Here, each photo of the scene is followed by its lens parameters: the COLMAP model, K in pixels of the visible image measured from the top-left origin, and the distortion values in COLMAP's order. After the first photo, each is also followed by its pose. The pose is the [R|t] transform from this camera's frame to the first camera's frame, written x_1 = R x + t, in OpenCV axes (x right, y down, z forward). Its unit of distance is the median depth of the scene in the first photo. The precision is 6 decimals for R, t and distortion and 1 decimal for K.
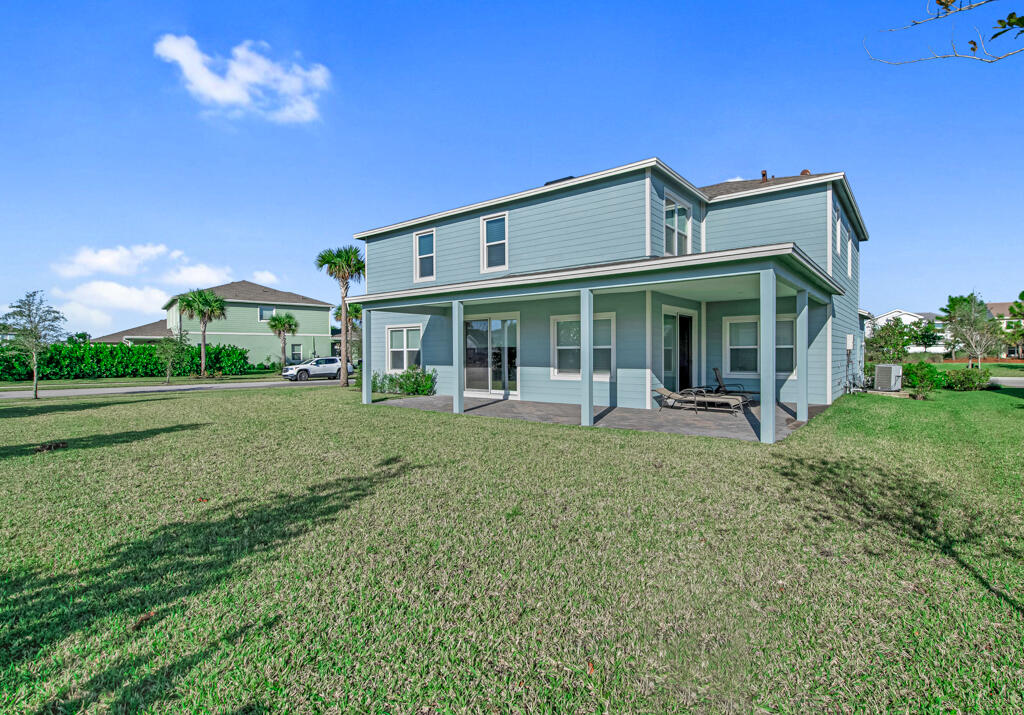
lens RADIAL K [[512.6, 0, 516.6], [0, 512.6, 368.3], [0, 0, 1]] dist [-0.000312, -0.000071]
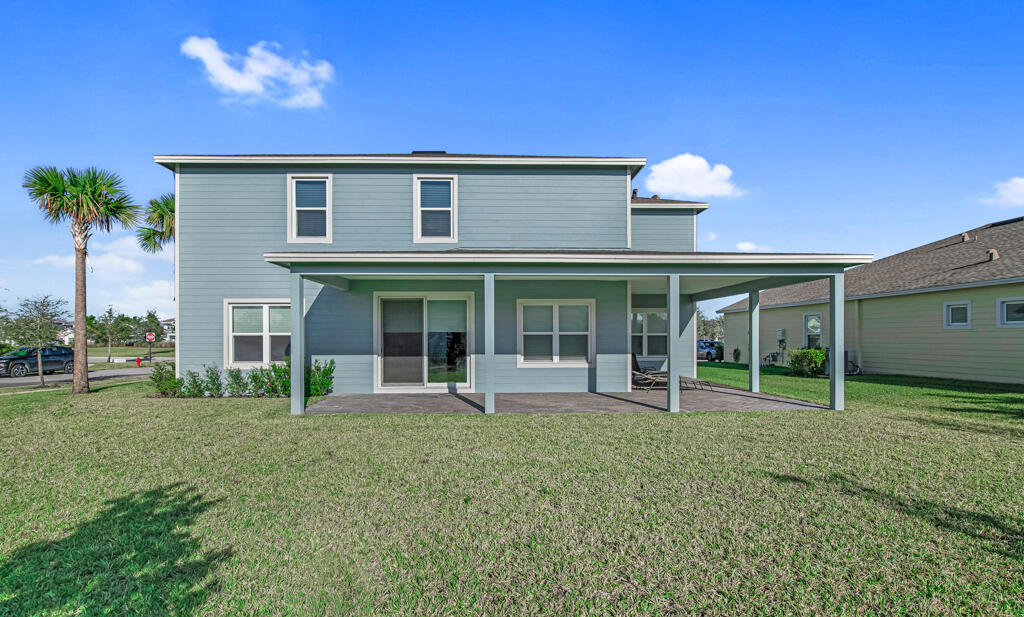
lens RADIAL K [[453.6, 0, 510.3], [0, 453.6, 345.5], [0, 0, 1]] dist [-0.001917, -0.000304]
pose [[0.763079, -0.006981, 0.646268, -0.413156], [0.018374, 0.999772, -0.010896, -0.008232], [-0.646044, 0.020189, 0.763033, 0.336634]]
